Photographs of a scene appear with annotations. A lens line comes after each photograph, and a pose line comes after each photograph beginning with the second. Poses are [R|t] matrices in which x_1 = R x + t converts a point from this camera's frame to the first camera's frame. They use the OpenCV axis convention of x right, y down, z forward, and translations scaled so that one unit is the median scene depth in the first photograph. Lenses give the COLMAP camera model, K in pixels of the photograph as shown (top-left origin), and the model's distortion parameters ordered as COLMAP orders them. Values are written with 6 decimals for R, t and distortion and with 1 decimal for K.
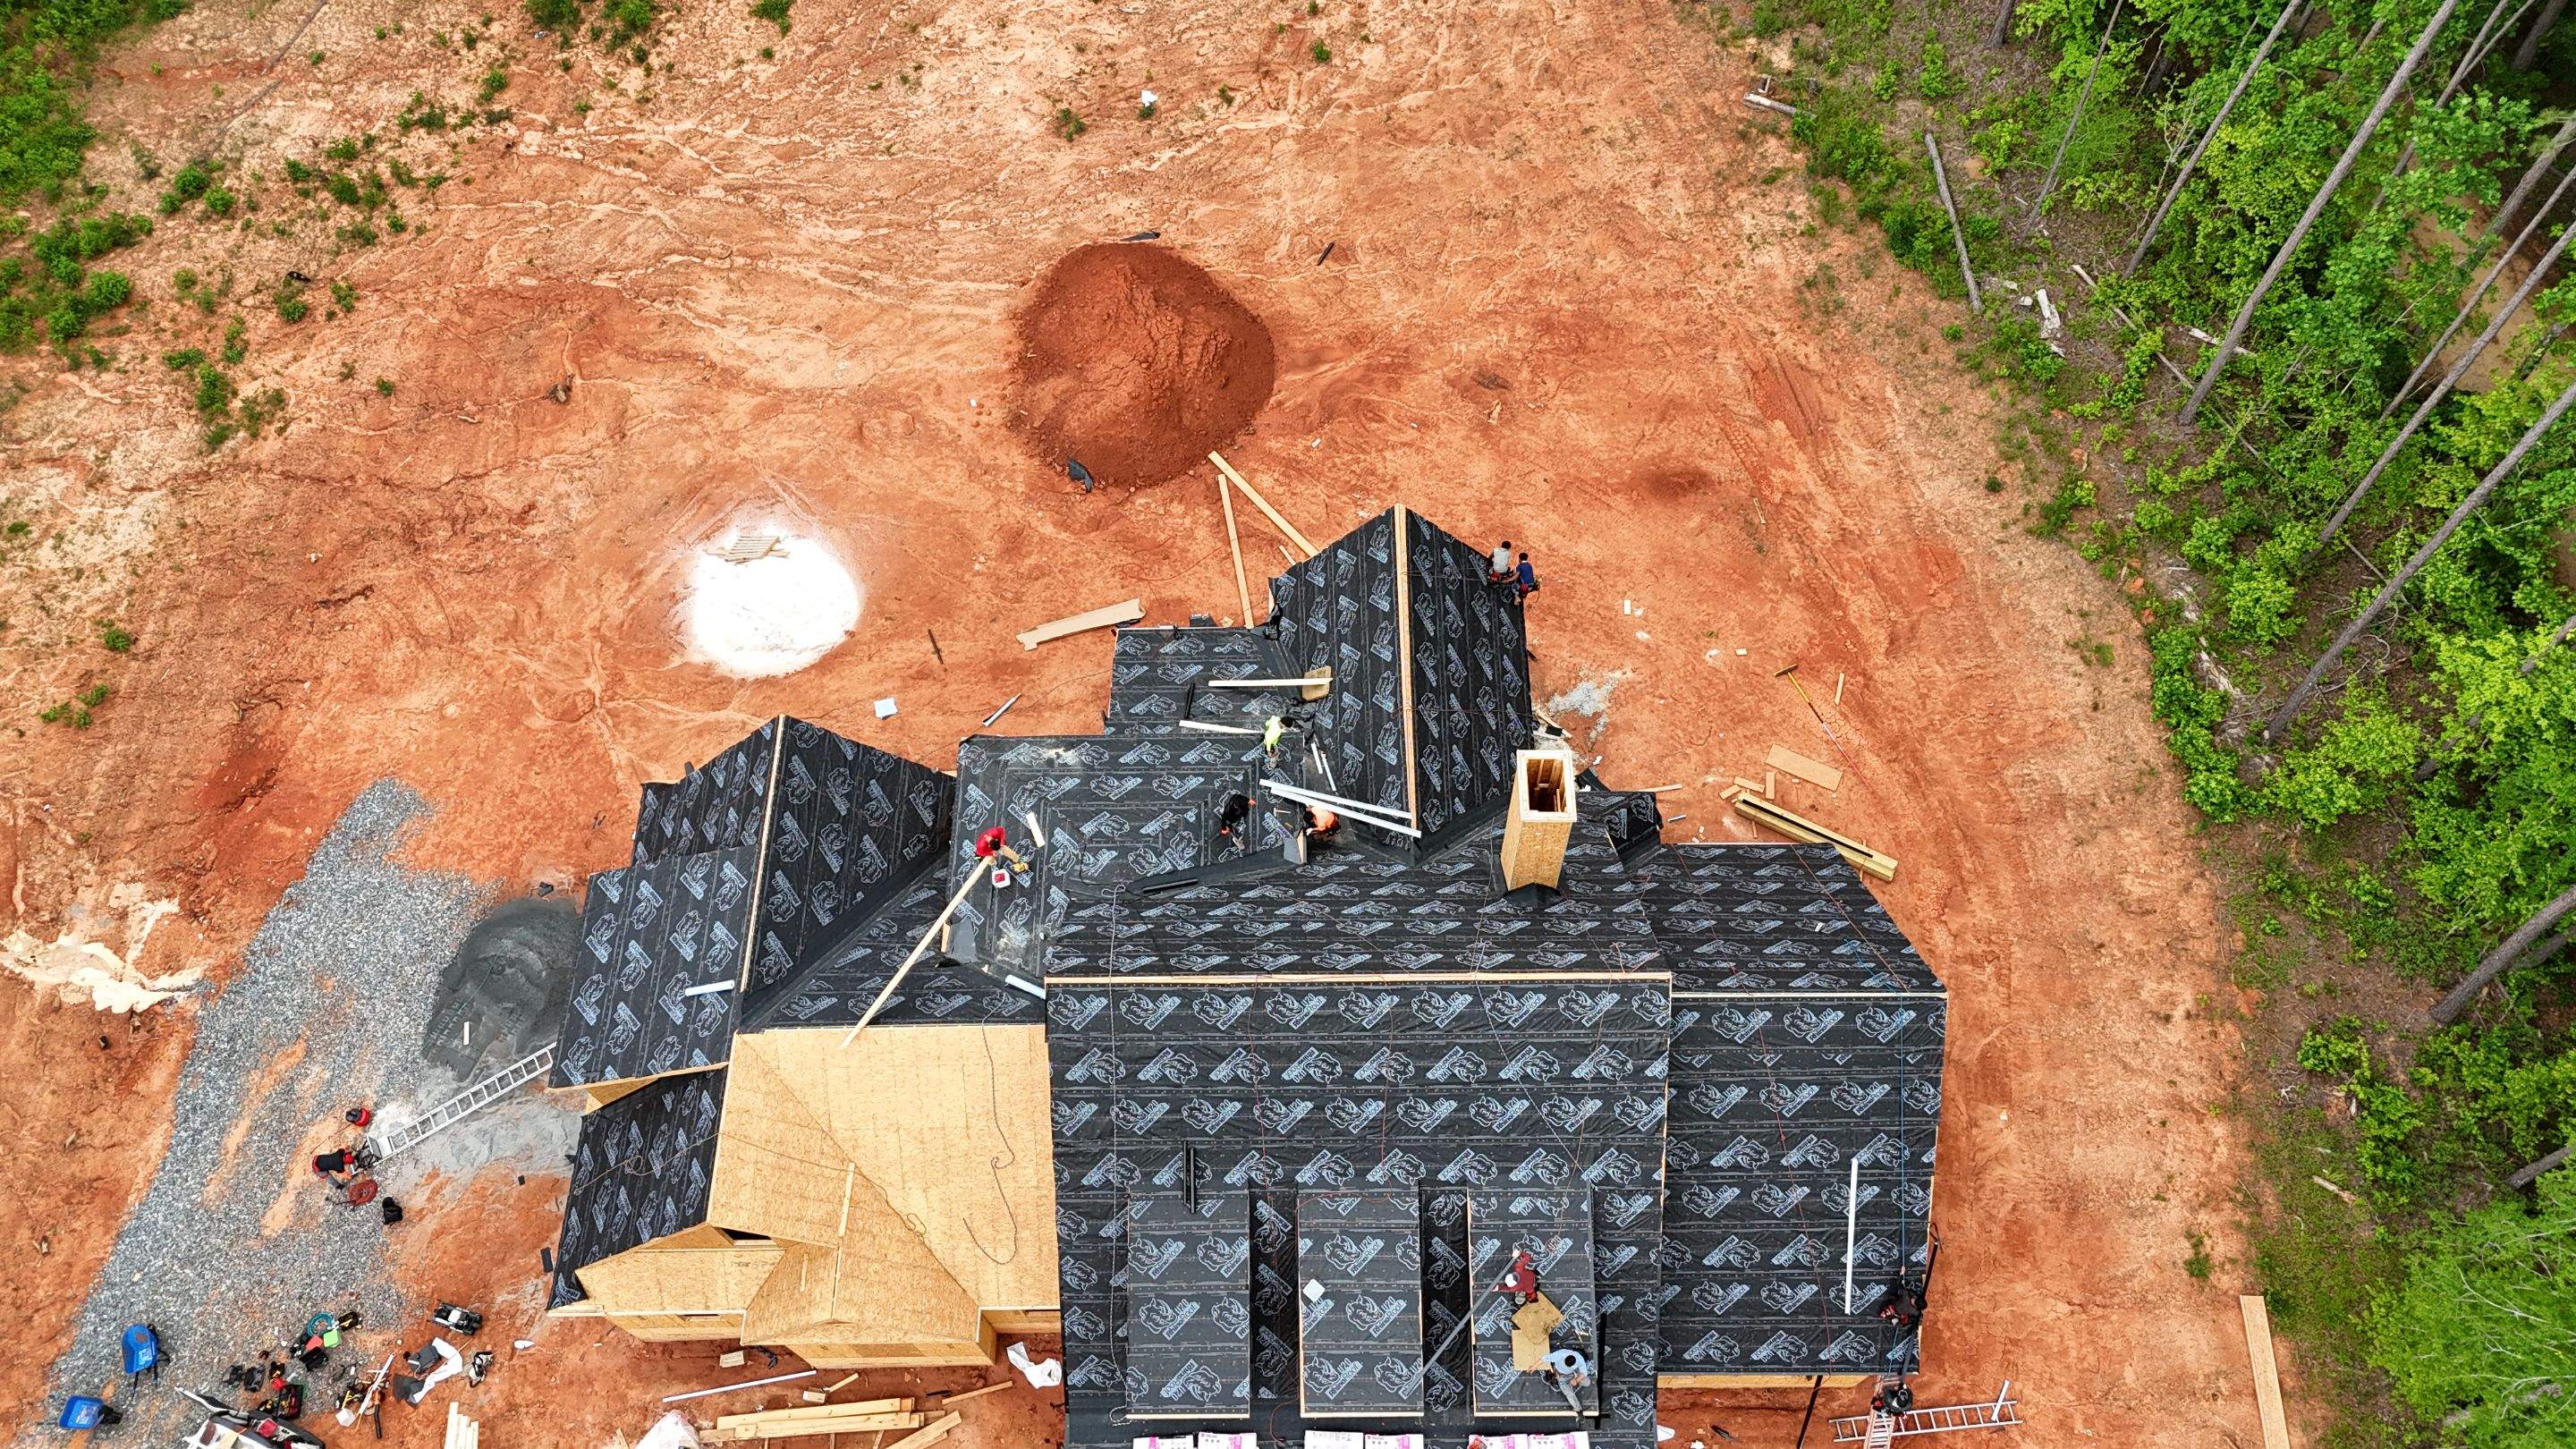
lens RADIAL K [[1884.2, 0, 1290.3], [0, 1884.2, 714.9], [0, 0, 1]] dist [0.077158, -0.063764]
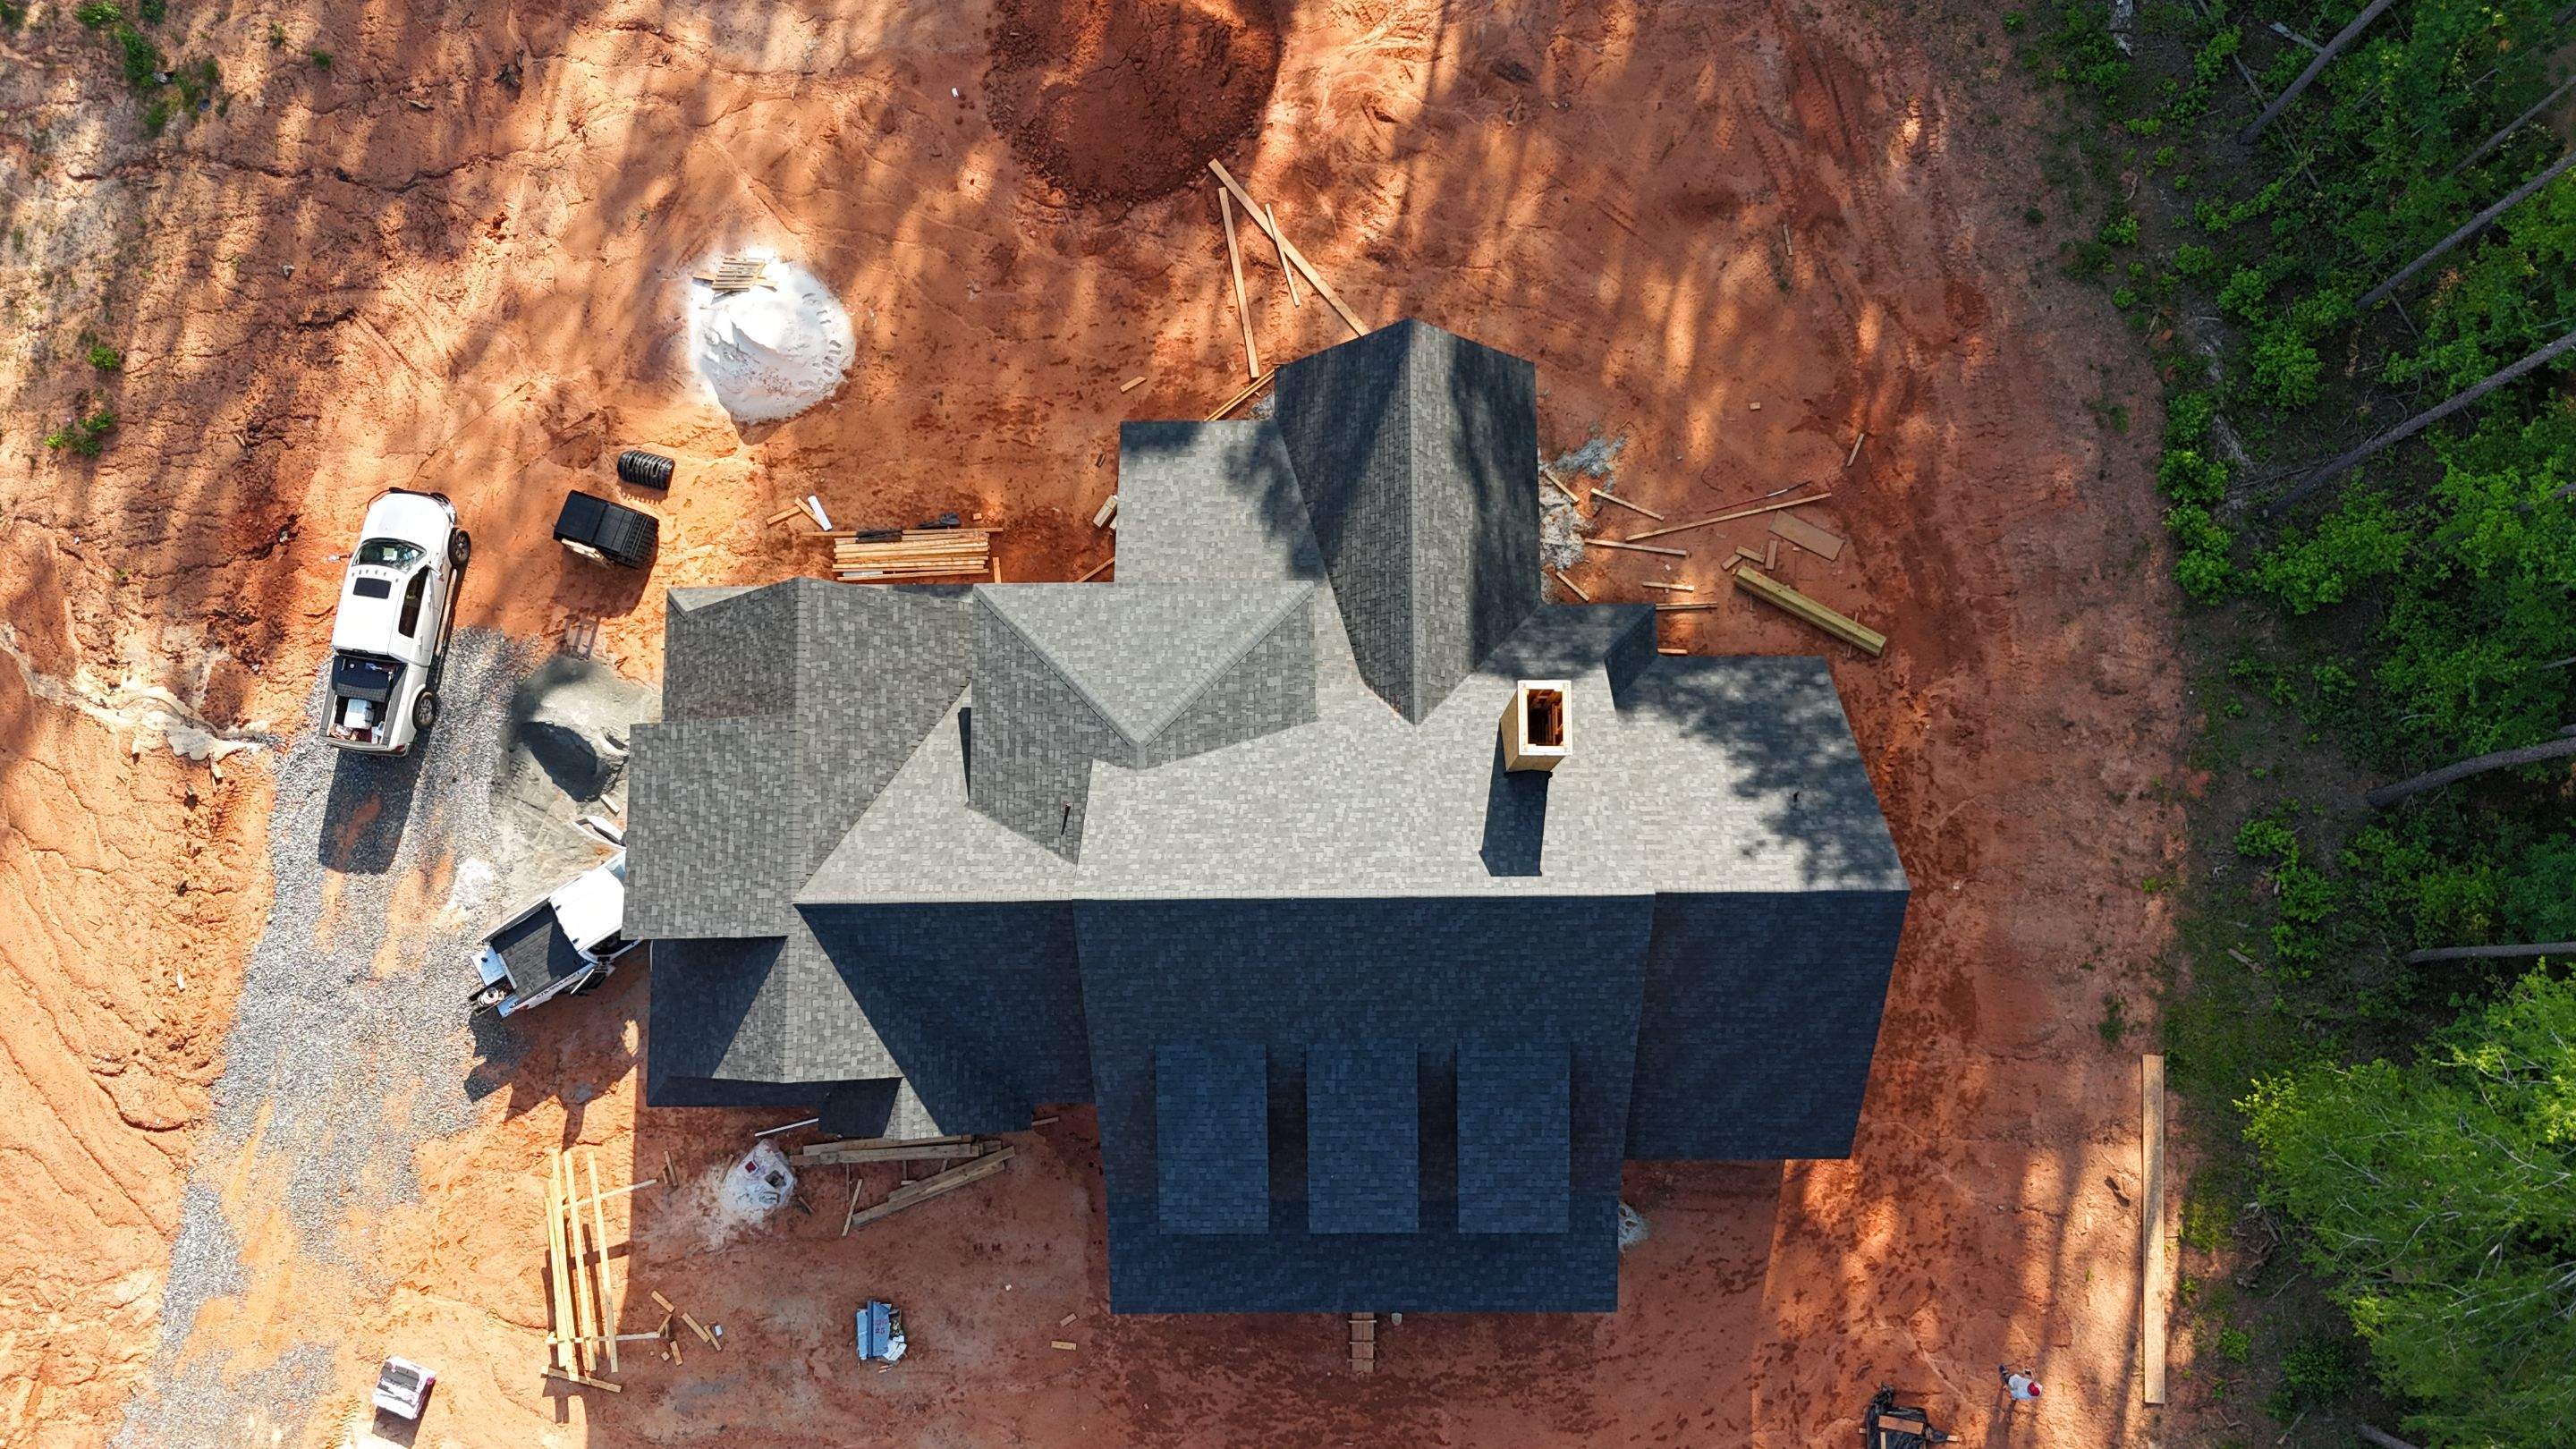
lens RADIAL K [[1902.1, 0, 1287.7], [0, 1902.1, 714.2], [0, 0, 1]] dist [0.055308, -0.034827]
pose [[0.999982, -0.004807, -0.003543, -0.002644], [0.005745, 0.936350, 0.351020, -0.266442], [0.001630, -0.351034, 0.936361, 0.011857]]
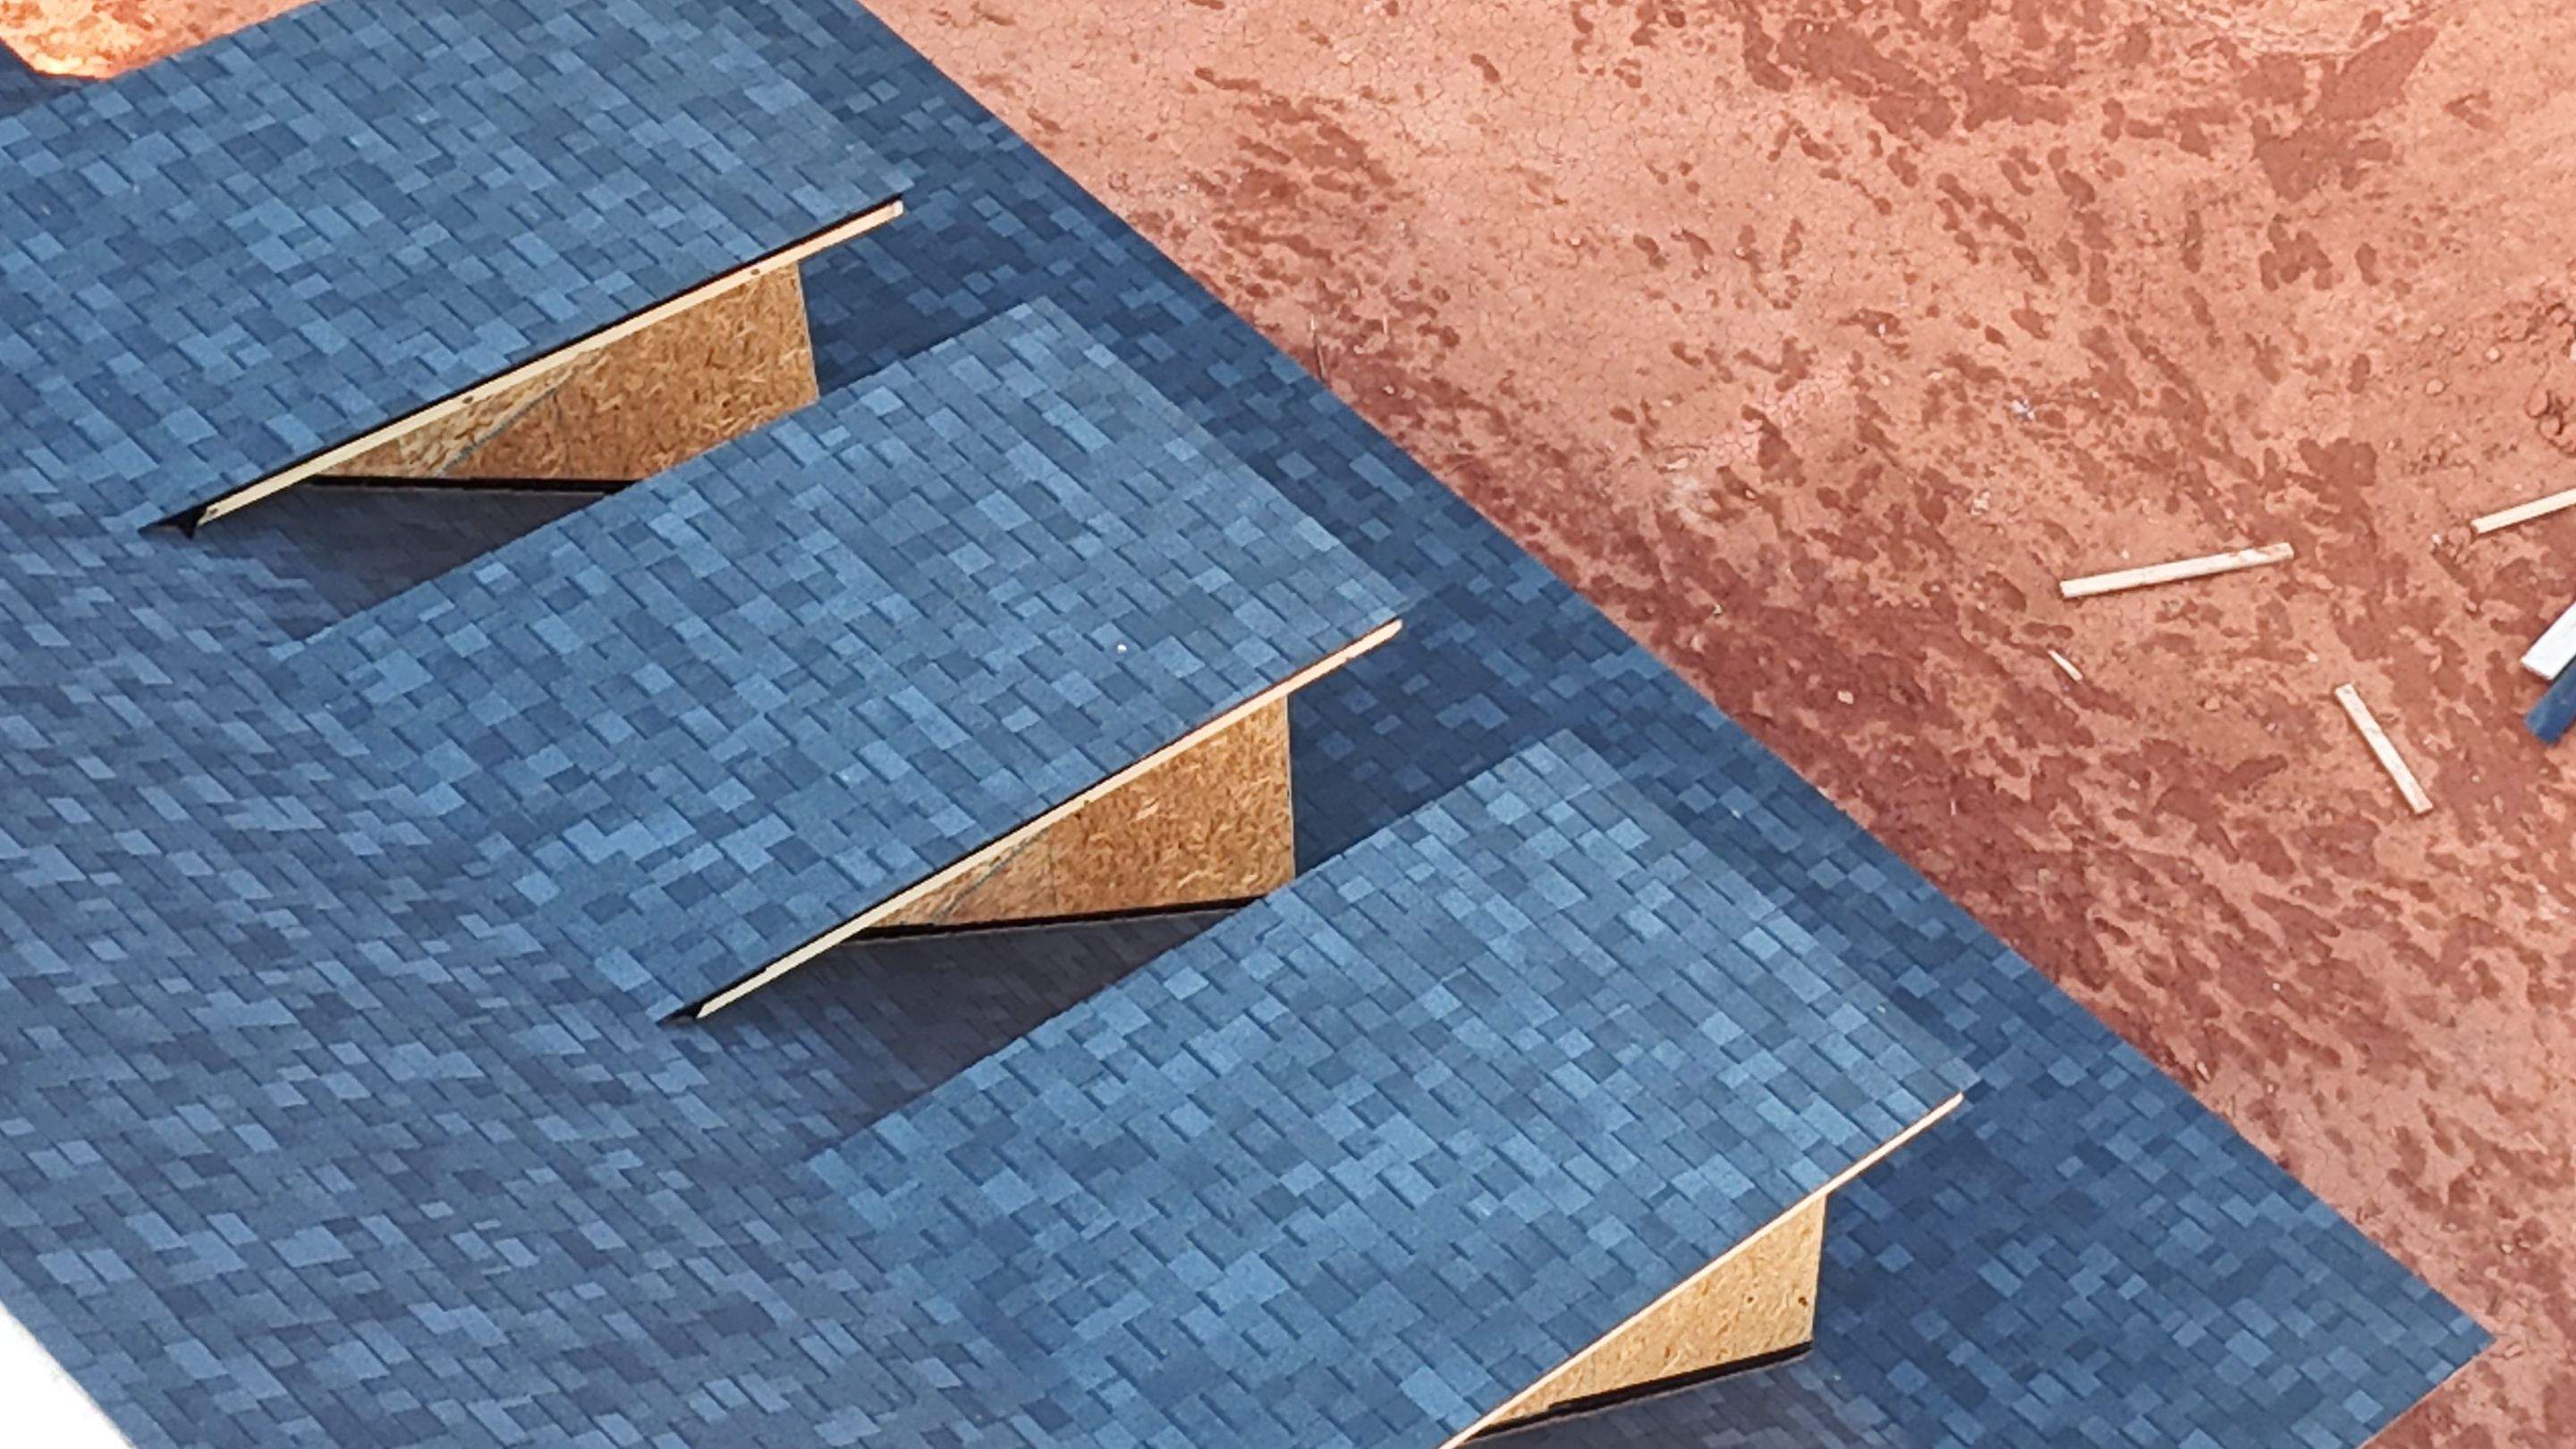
lens RADIAL K [[5639.8, 0, 1325.1], [0, 5639.8, 713.5], [0, 0, 1]] dist [0.417523, -2.991857]
pose [[-0.689322, -0.582119, 0.431246, -0.227704], [0.650734, -0.235898, 0.721732, -0.104520], [-0.318404, 0.778132, 0.541414, 0.505470]]
